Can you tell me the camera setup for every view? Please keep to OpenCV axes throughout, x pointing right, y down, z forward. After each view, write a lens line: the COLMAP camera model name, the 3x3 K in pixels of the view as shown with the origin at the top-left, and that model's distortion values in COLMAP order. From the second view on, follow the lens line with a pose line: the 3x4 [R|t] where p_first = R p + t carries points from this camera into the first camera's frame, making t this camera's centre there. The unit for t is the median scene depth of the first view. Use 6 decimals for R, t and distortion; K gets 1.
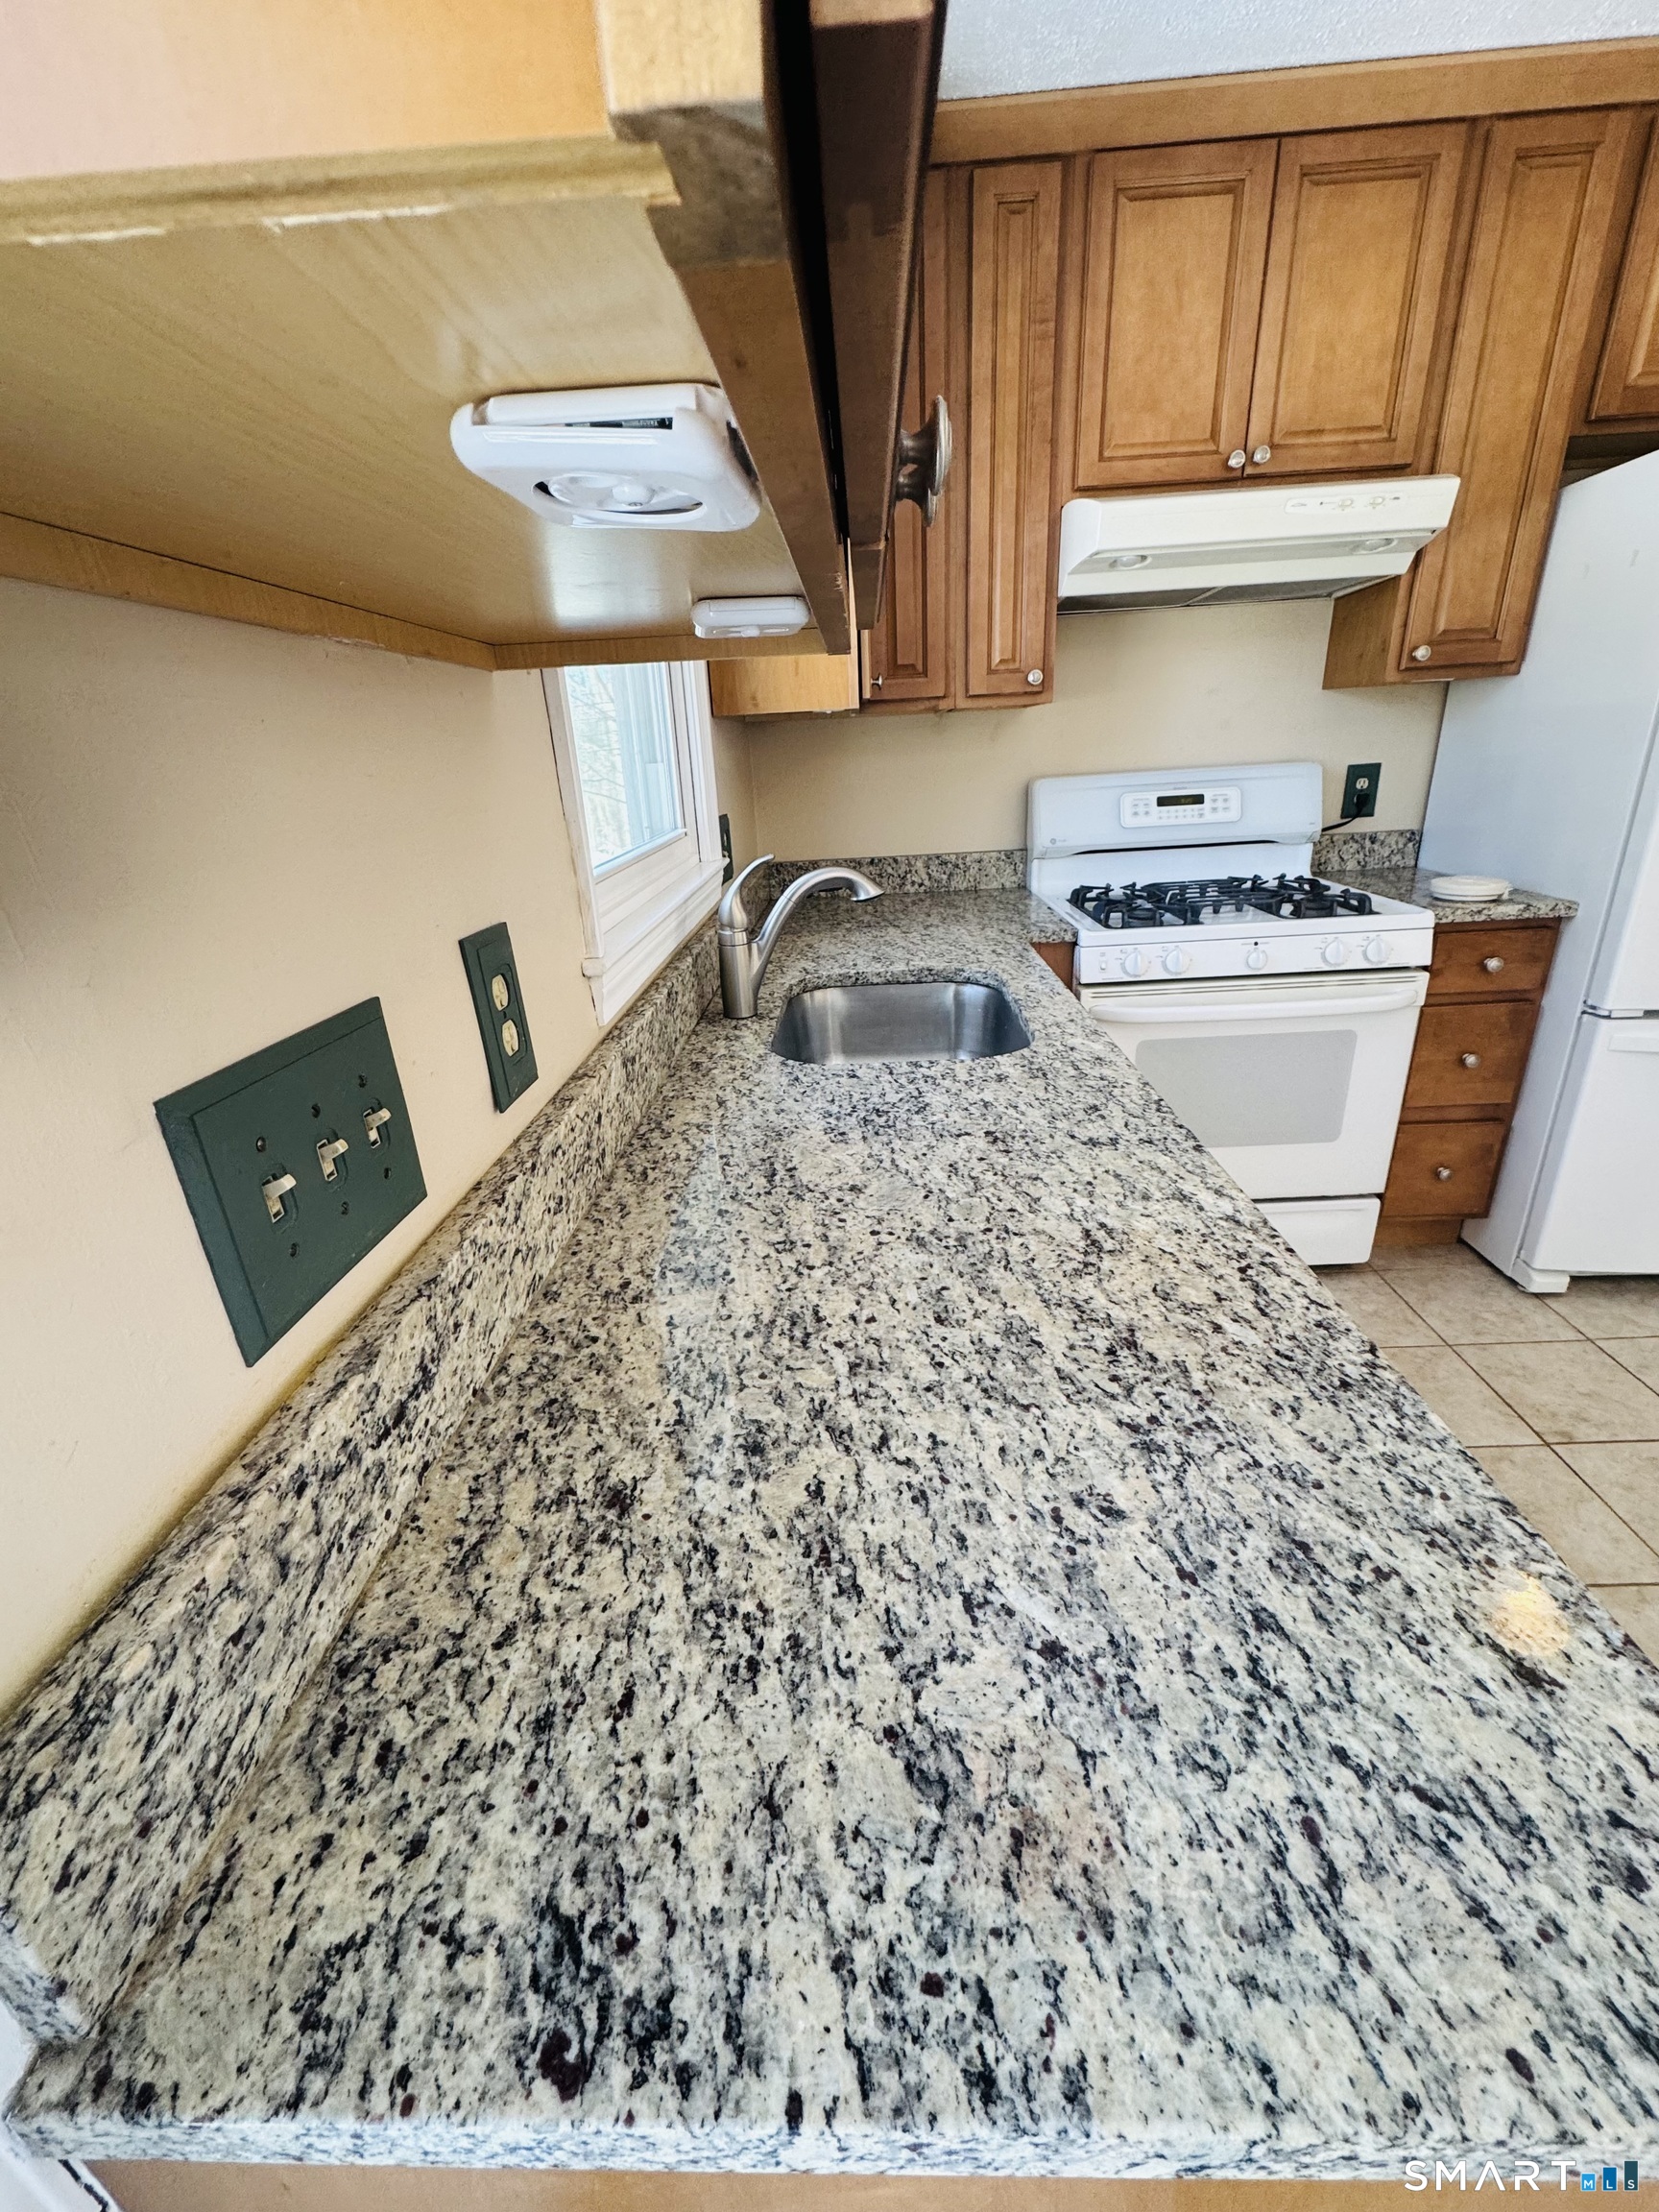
lens RADIAL K [[875.7, 0, 825.9], [0, 875.7, 1106.2], [0, 0, 1]] dist [-0.002391, -0.000082]
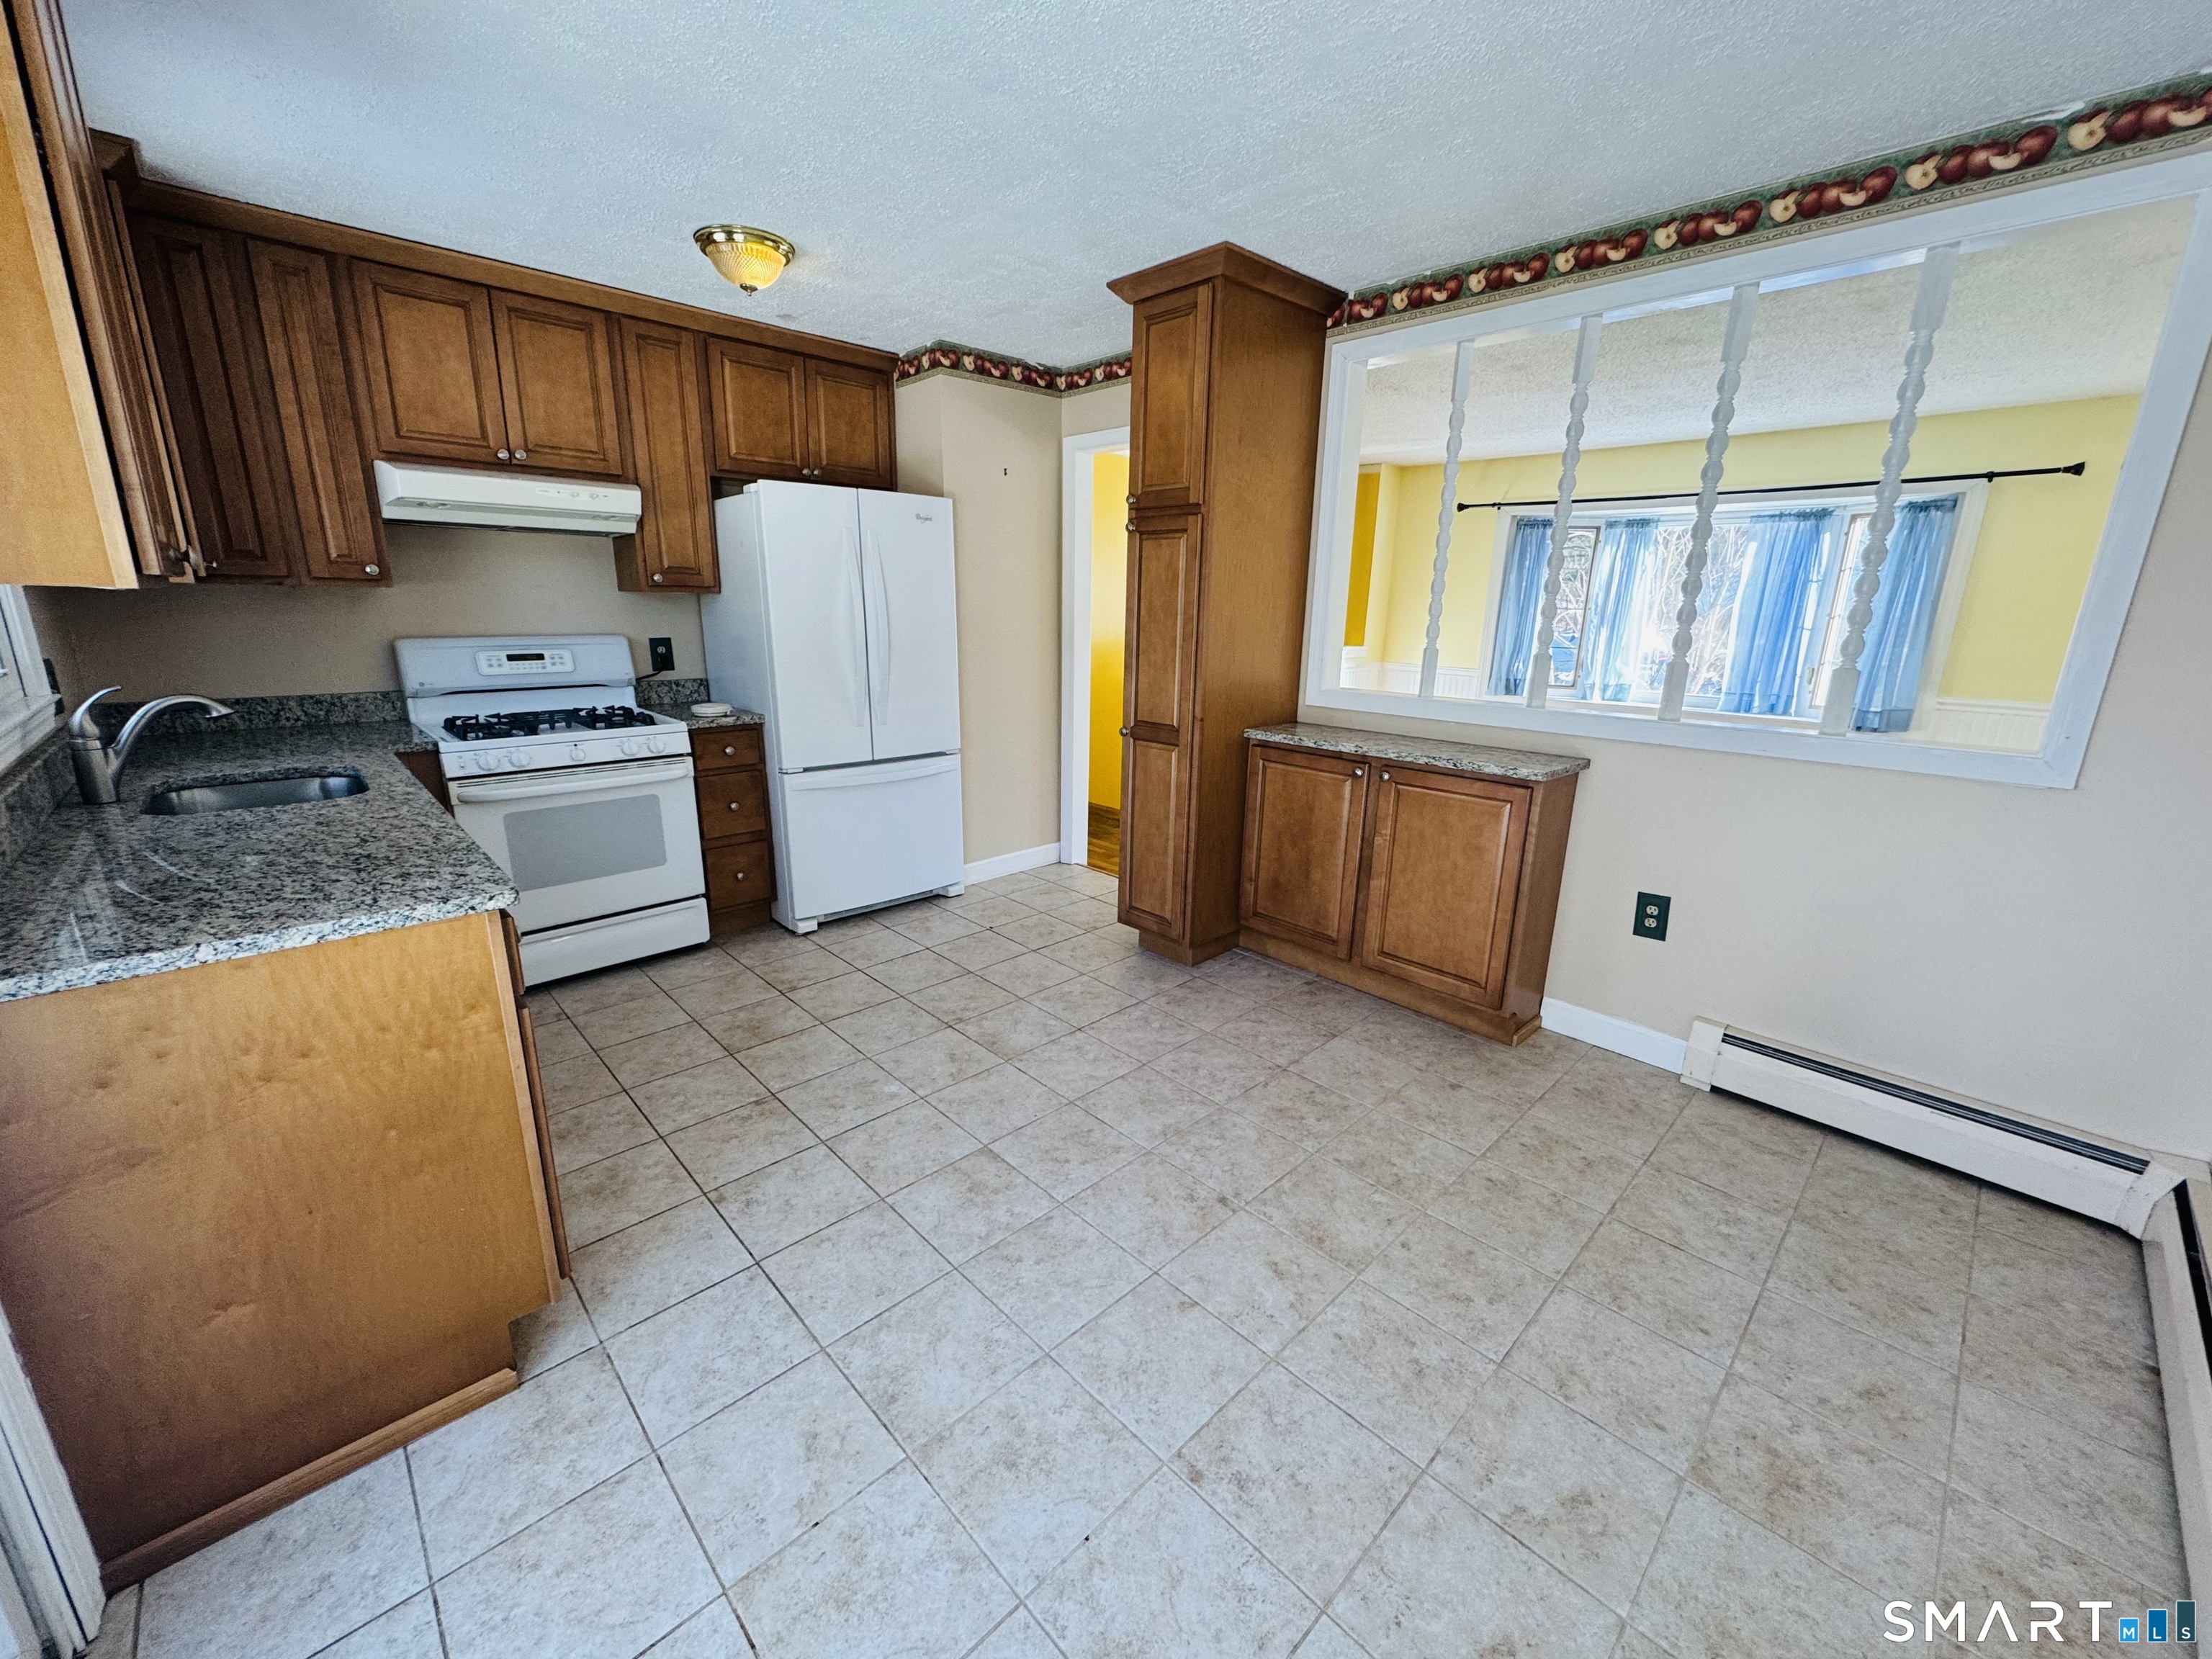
lens RADIAL K [[875.7, 0, 1102.7], [0, 875.7, 832.8], [0, 0, 1]] dist [-0.002391, -0.000082]
pose [[0.695069, -0.117012, 0.709357, 0.011170], [0.215774, 0.975133, -0.050575, 0.271564], [-0.685799, 0.188214, 0.703033, -0.787758]]
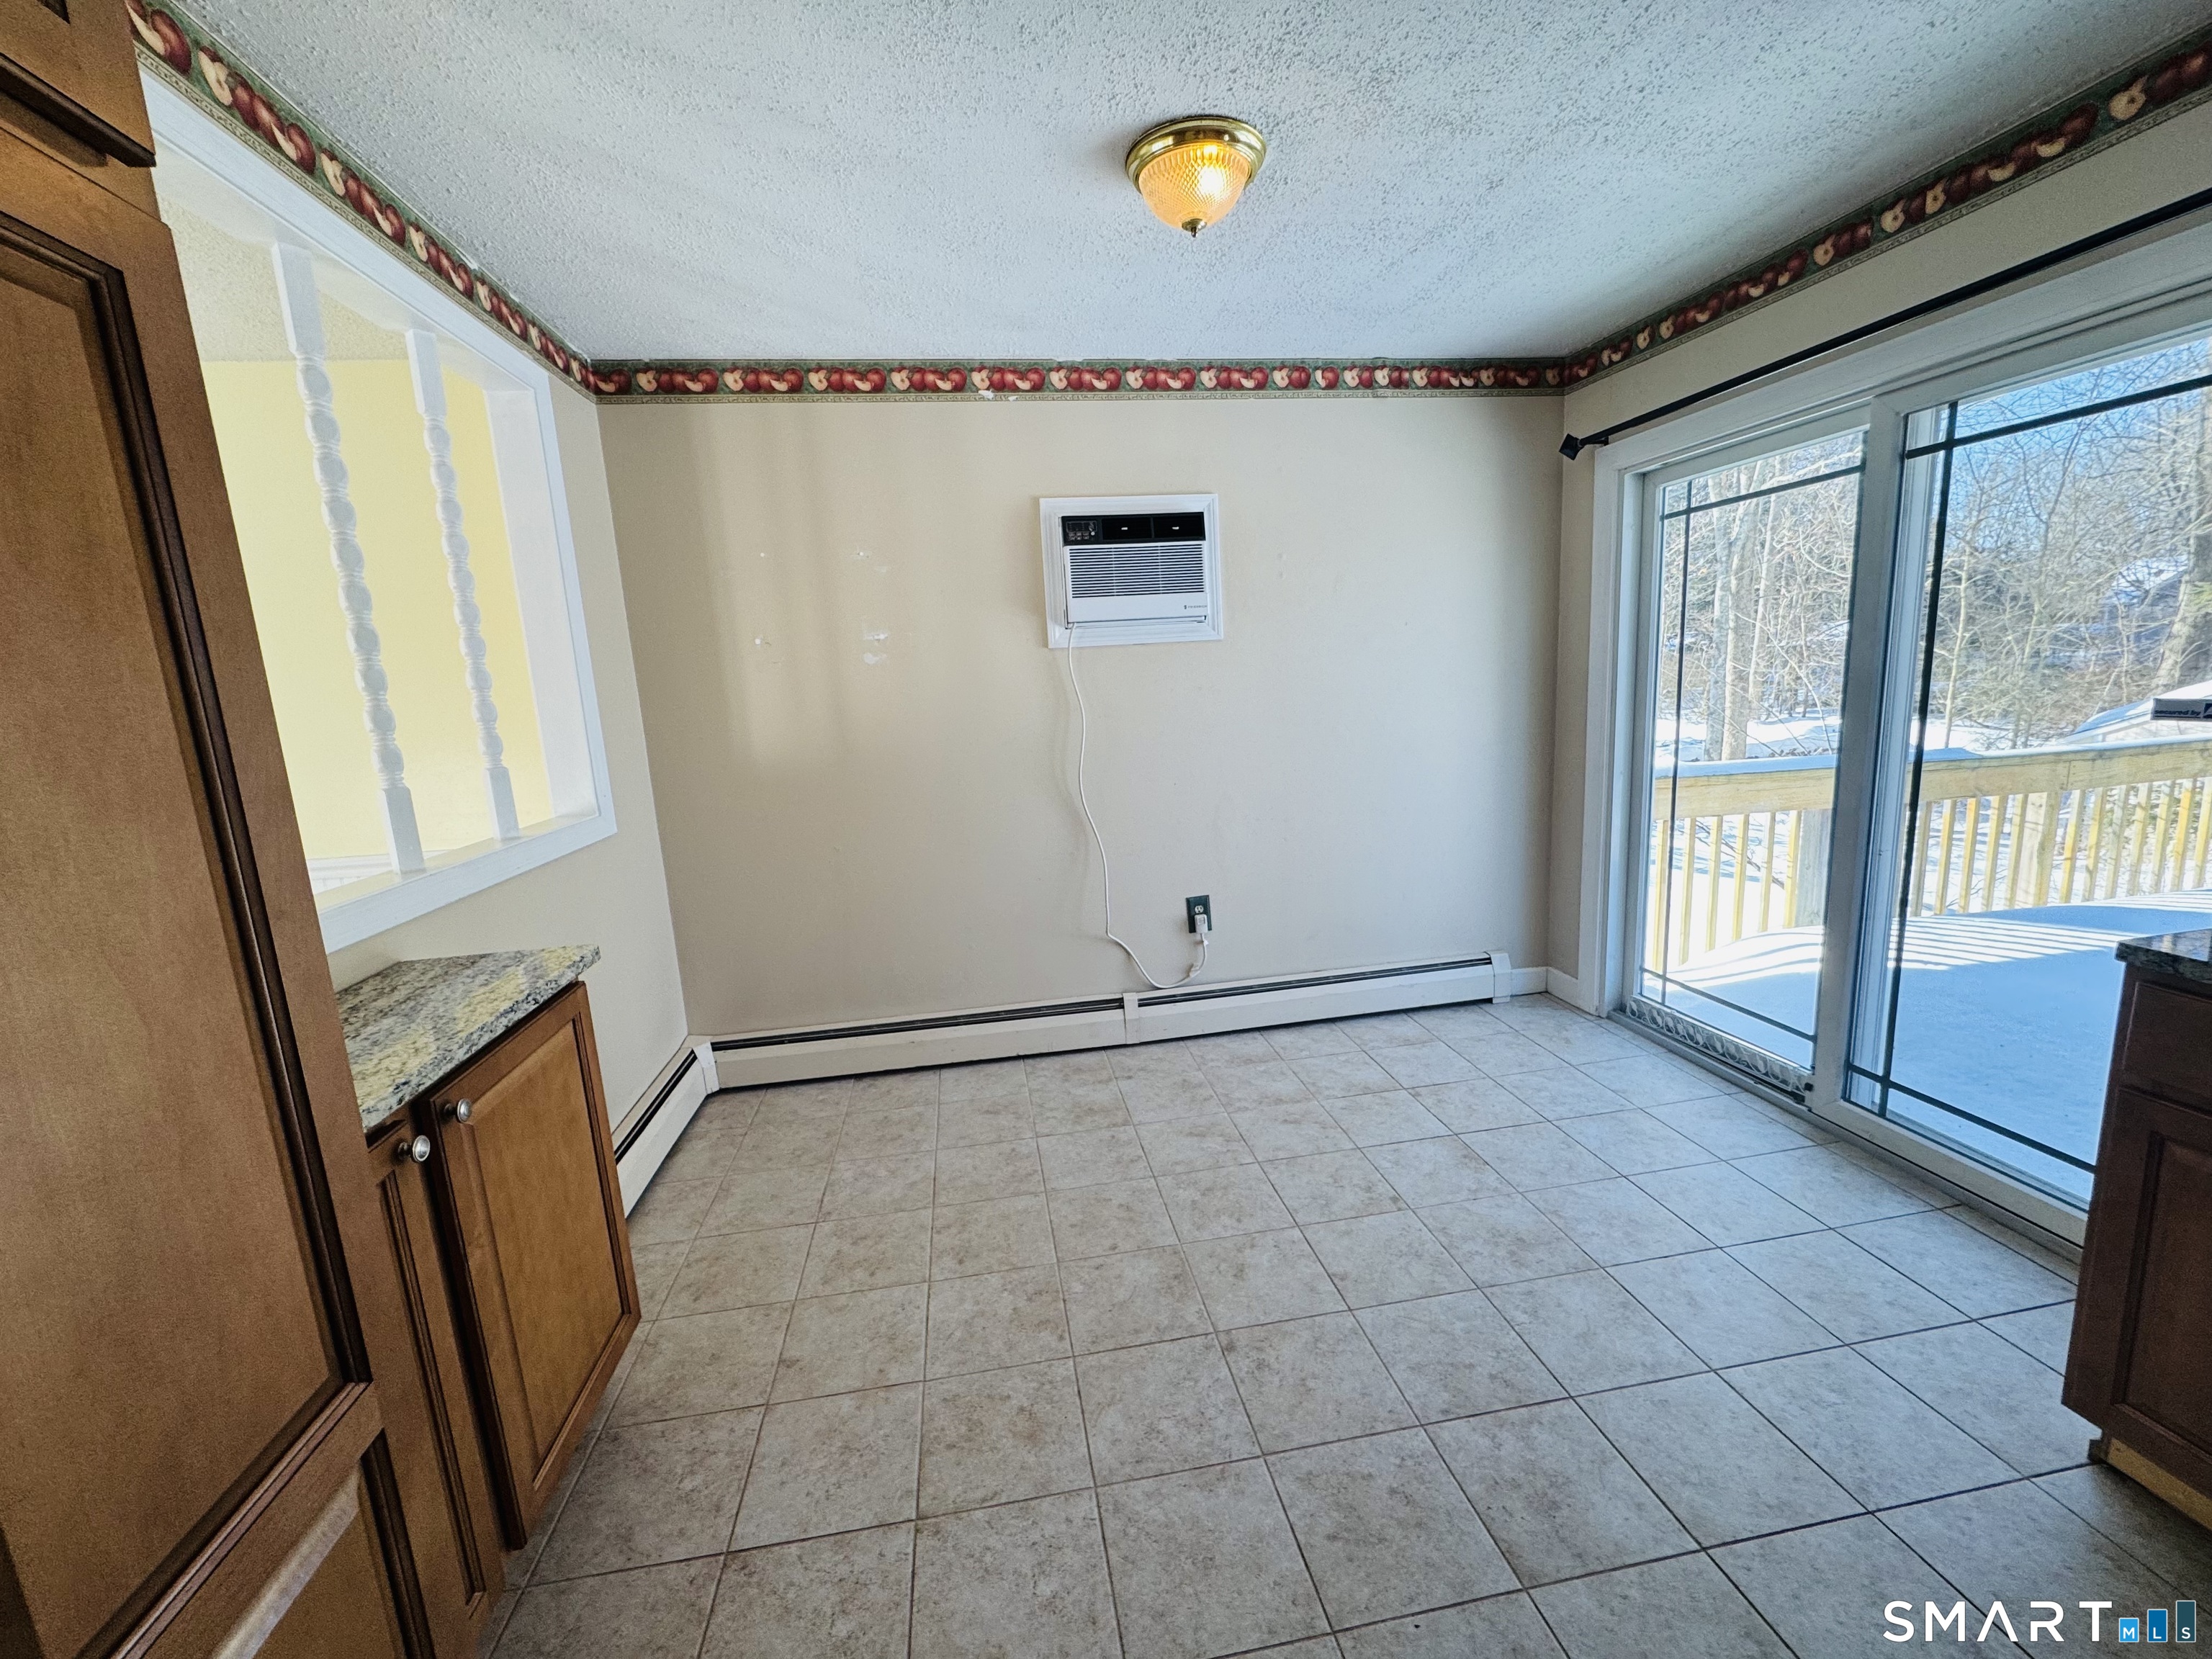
lens RADIAL K [[875.7, 0, 1103.3], [0, 875.7, 833.6], [0, 0, 1]] dist [-0.002391, -0.000082]
pose [[-0.975271, 0.141469, -0.169805, 1.117133], [0.030447, 0.846973, 0.530763, -0.313404], [0.218906, 0.512468, -0.830335, 0.511012]]
